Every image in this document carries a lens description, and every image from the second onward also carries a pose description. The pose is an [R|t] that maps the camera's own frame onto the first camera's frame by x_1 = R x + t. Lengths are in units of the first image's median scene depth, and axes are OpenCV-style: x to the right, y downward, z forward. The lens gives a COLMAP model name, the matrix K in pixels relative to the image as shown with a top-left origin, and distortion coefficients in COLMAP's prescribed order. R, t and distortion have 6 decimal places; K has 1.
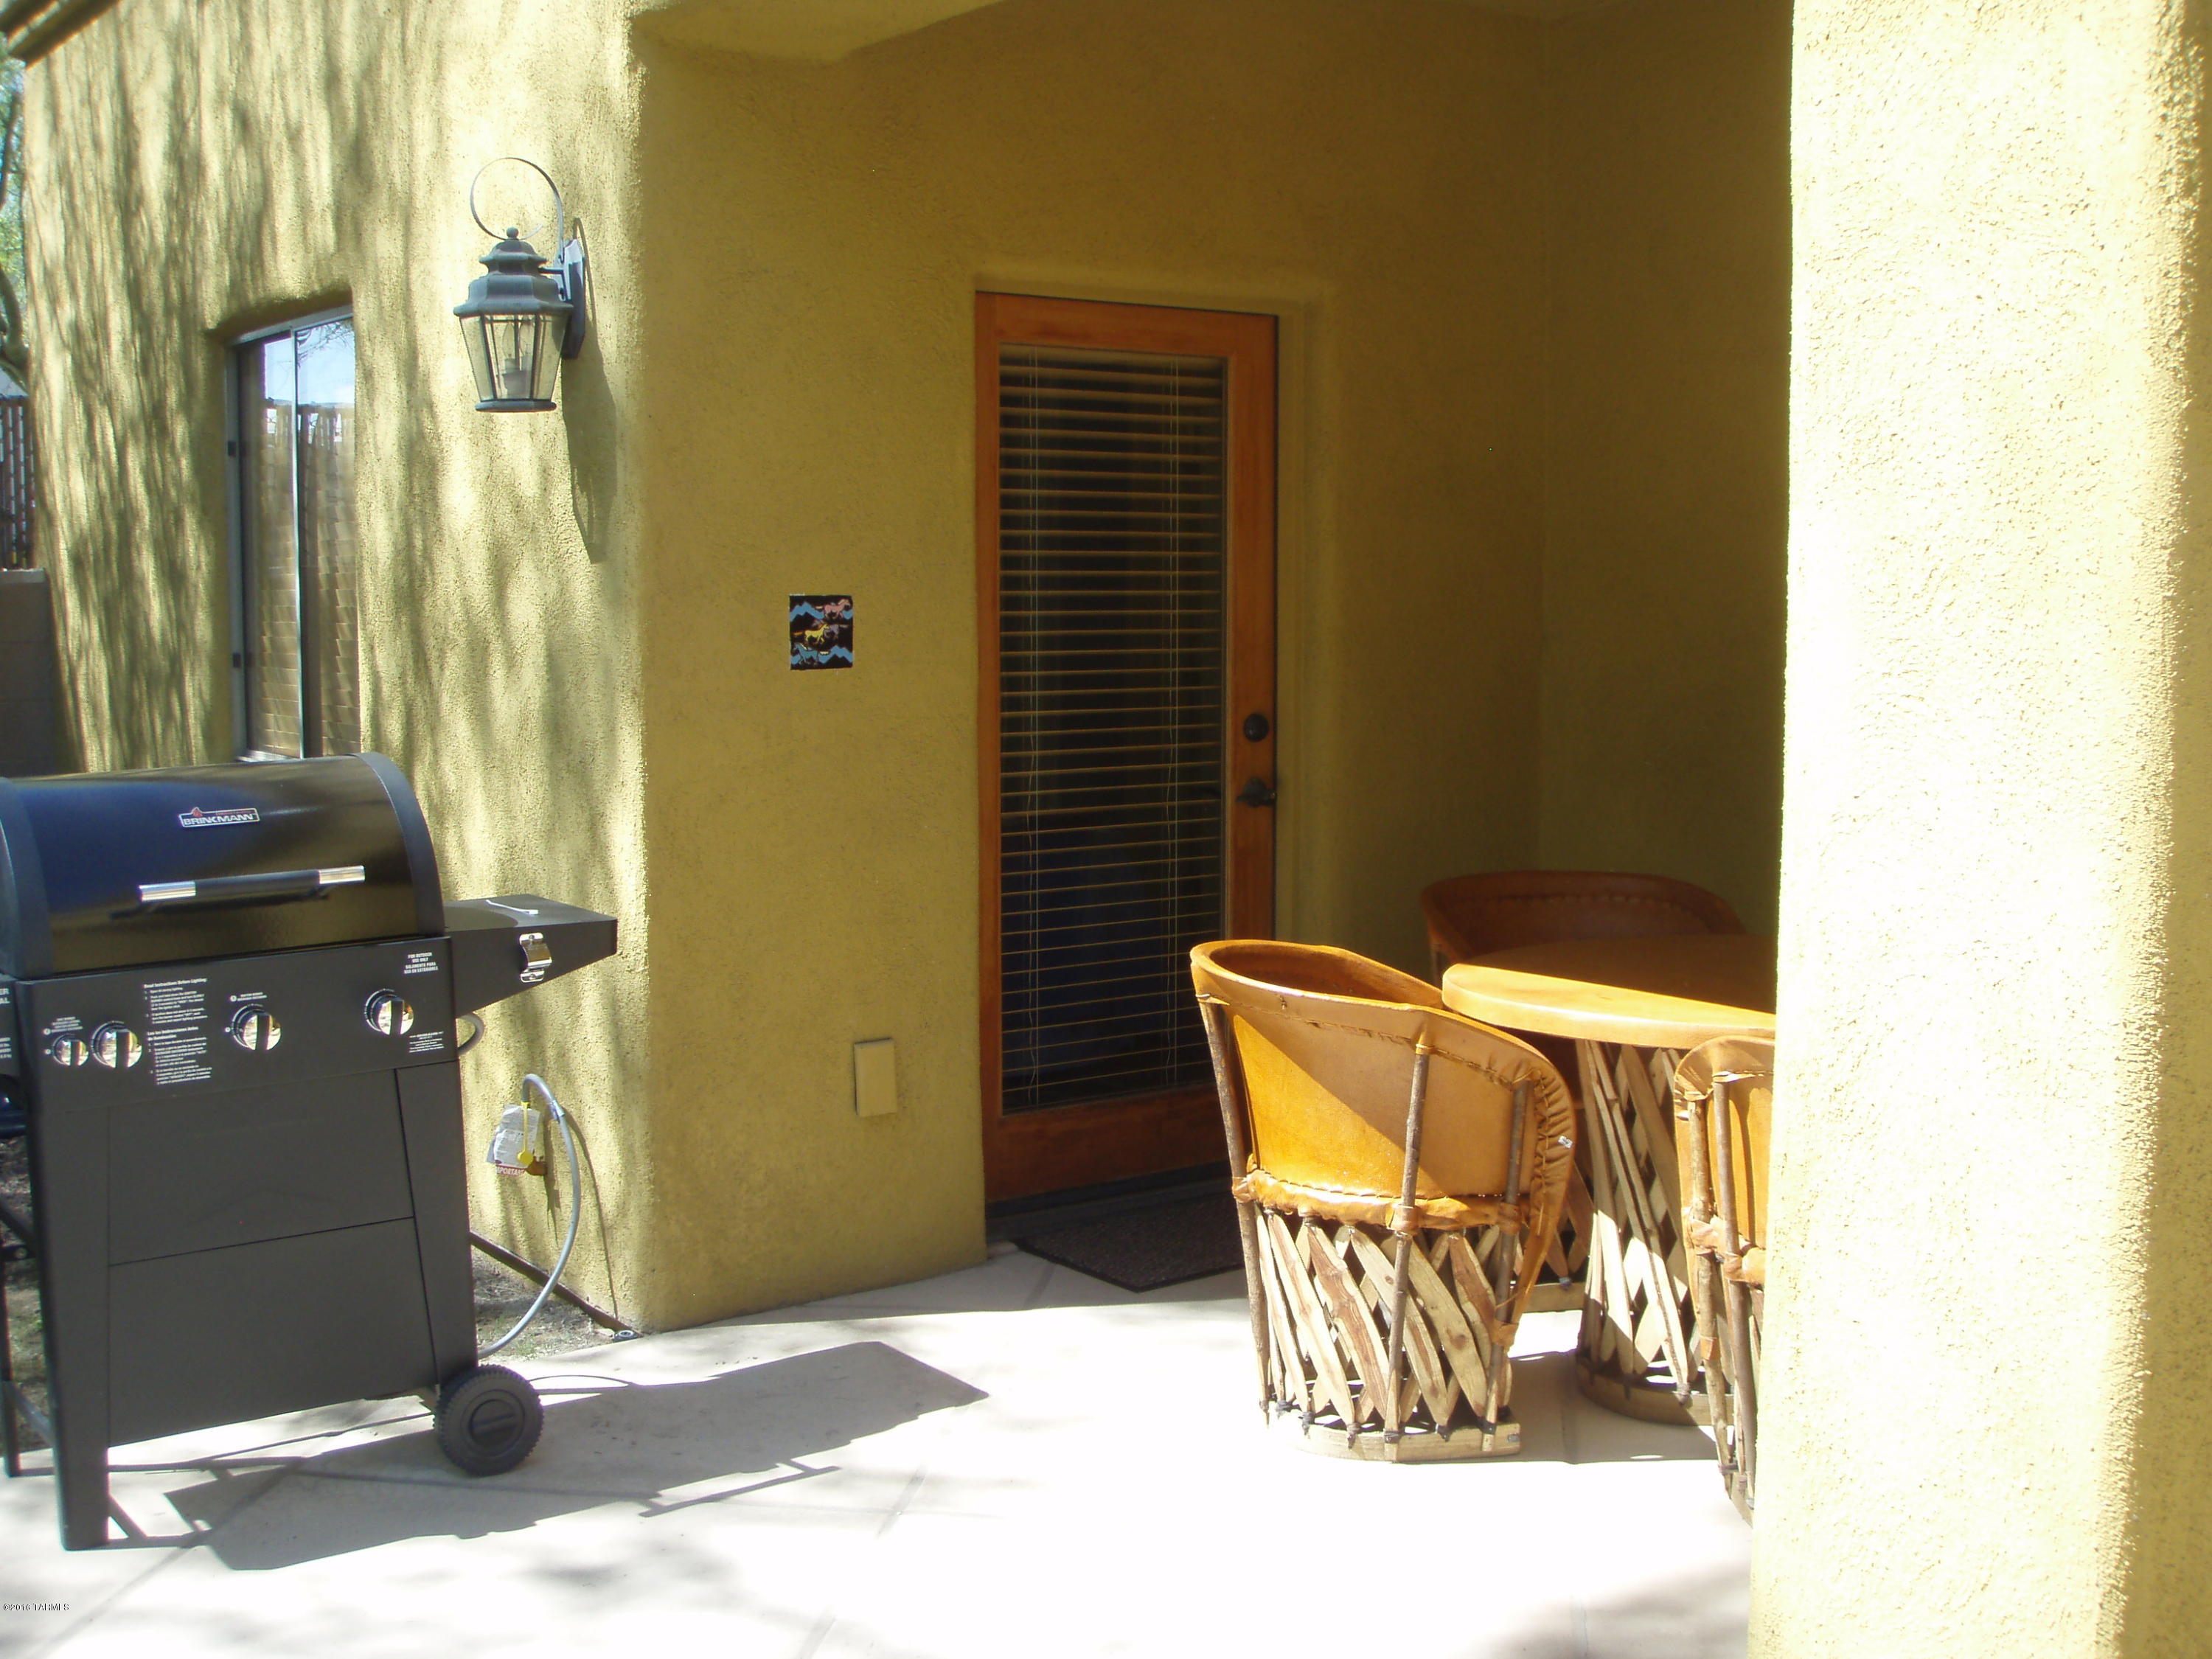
lens RADIAL K [[2535.9, 0, 1022.1], [0, 2535.9, 810.5], [0, 0, 1]] dist [-0.134167, 0.043207]
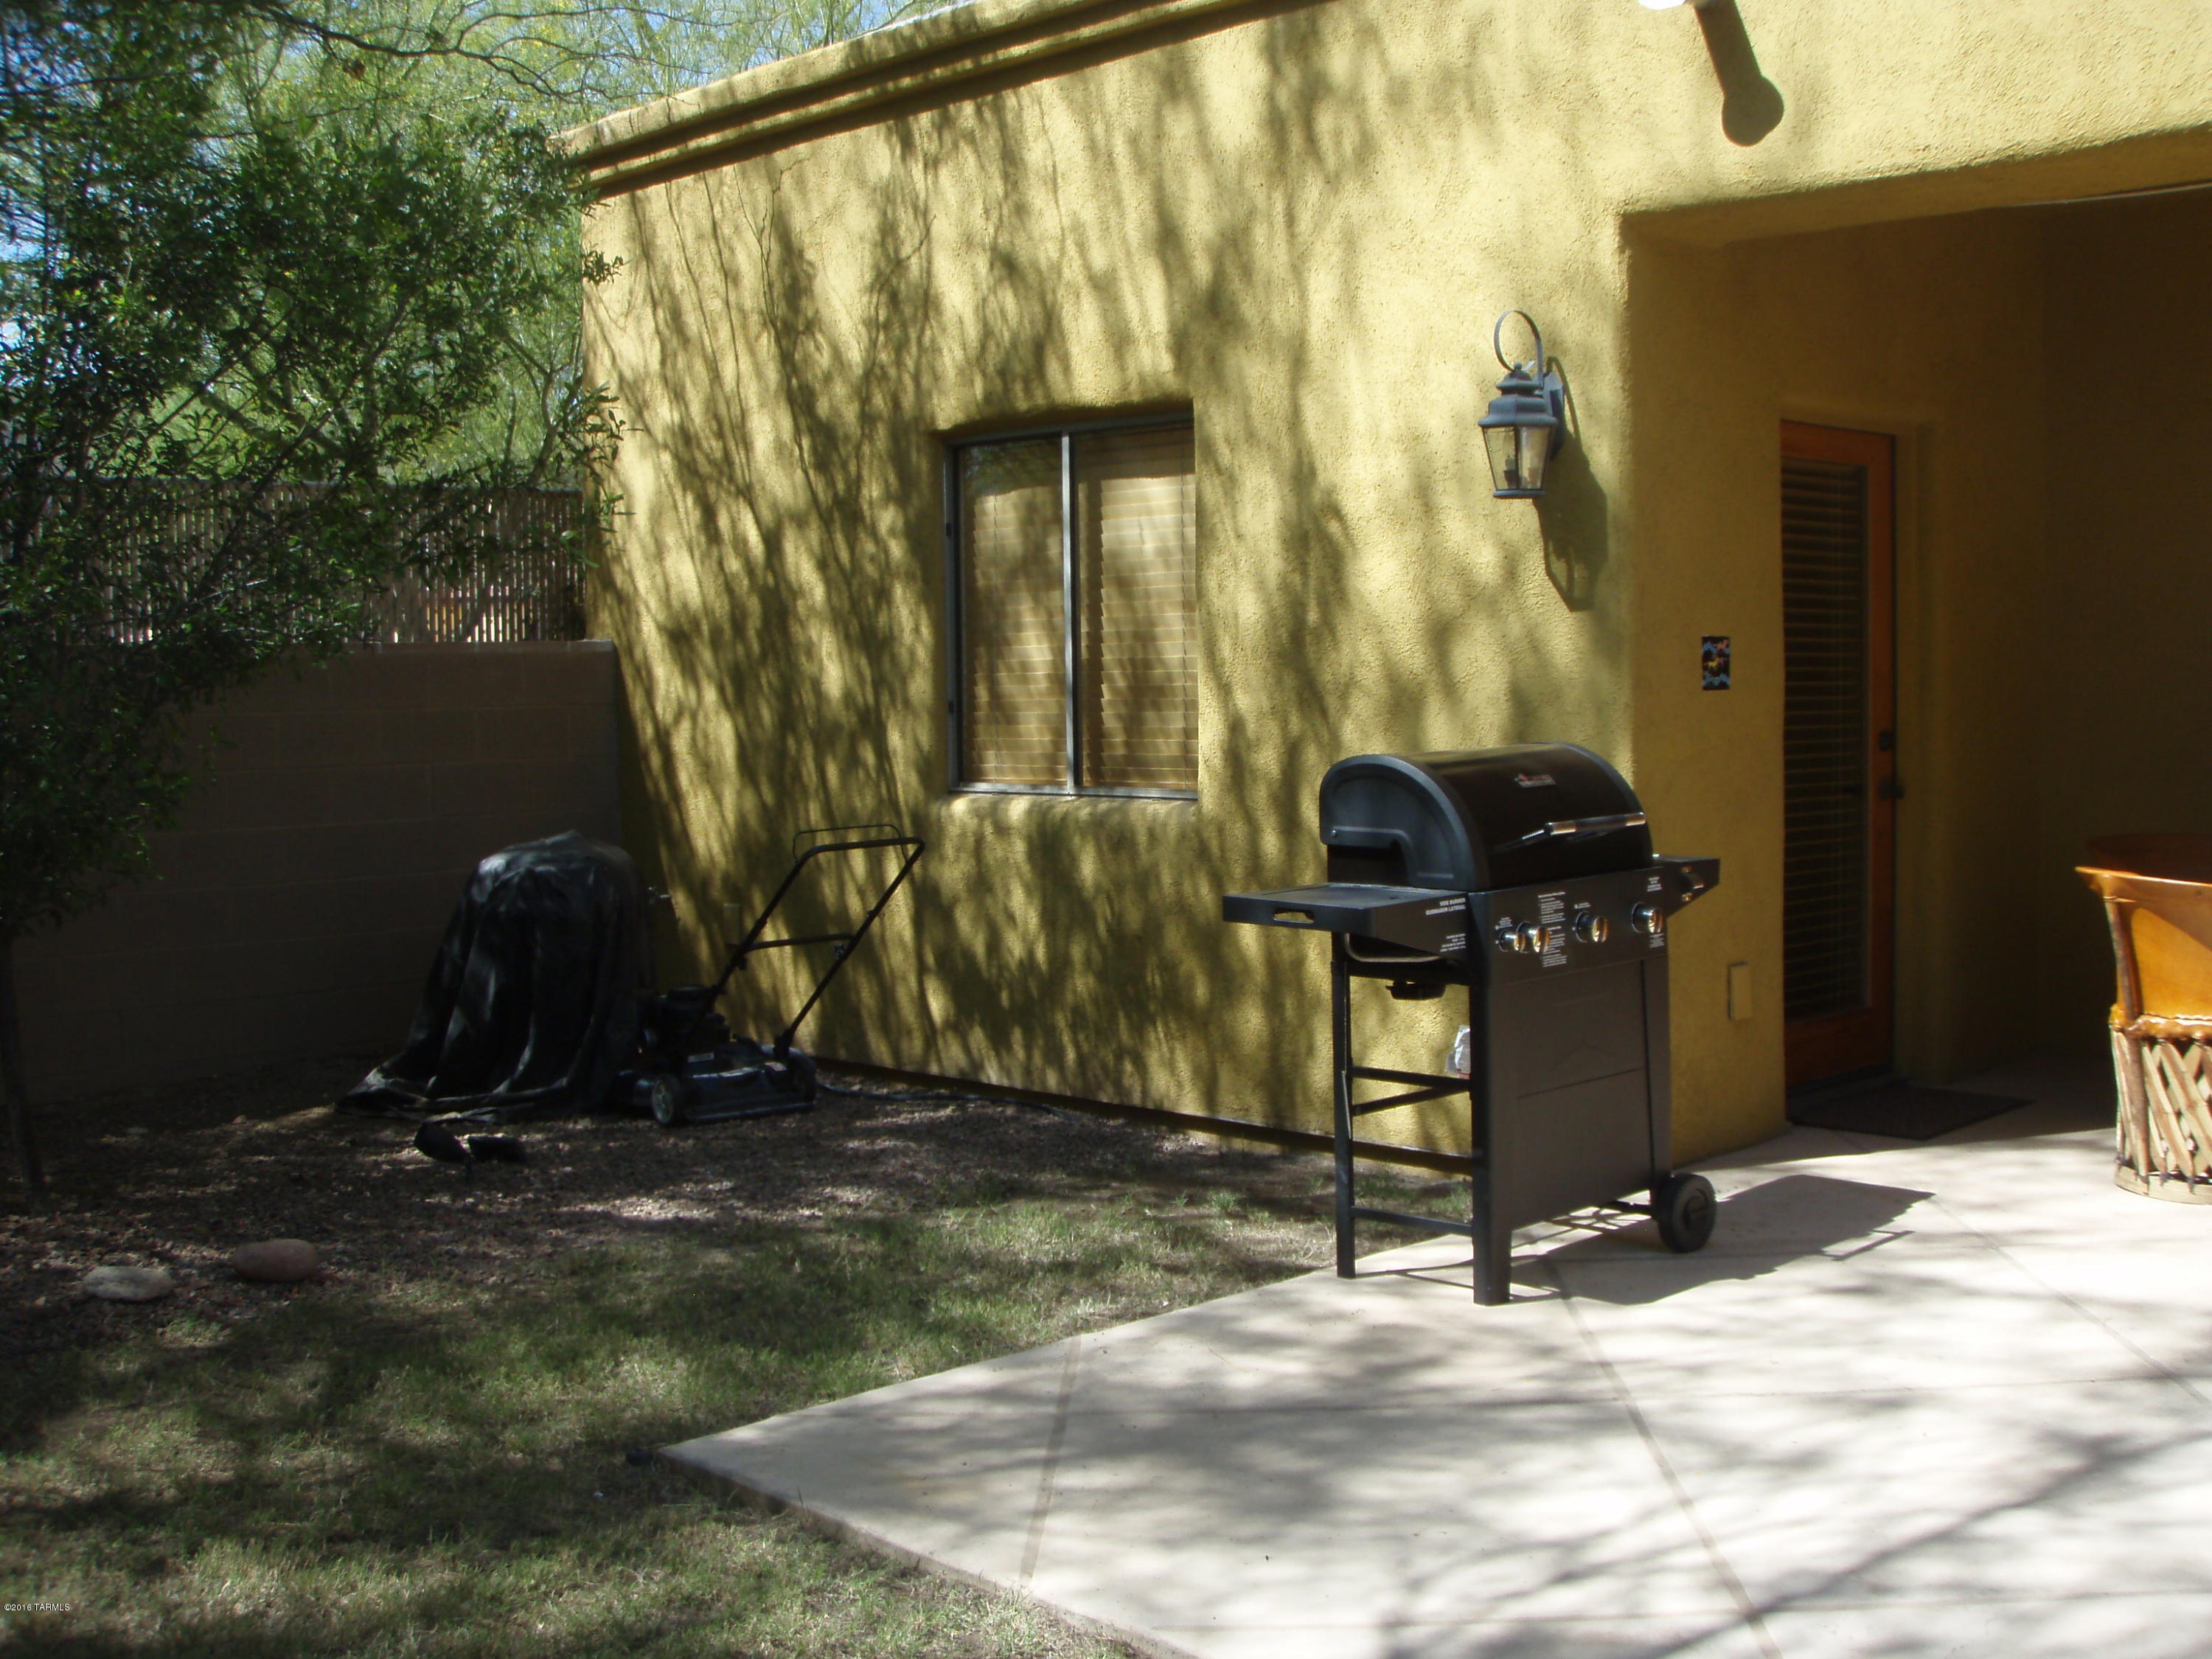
lens RADIAL K [[2545.2, 0, 1106.0], [0, 2545.2, 829.5], [0, 0, 1]] dist [-0.166428, 0.259188]
pose [[0.984294, -0.022077, 0.175154, -0.577787], [0.028804, 0.998938, -0.035956, 0.052926], [-0.174174, 0.040436, 0.983884, -0.251191]]
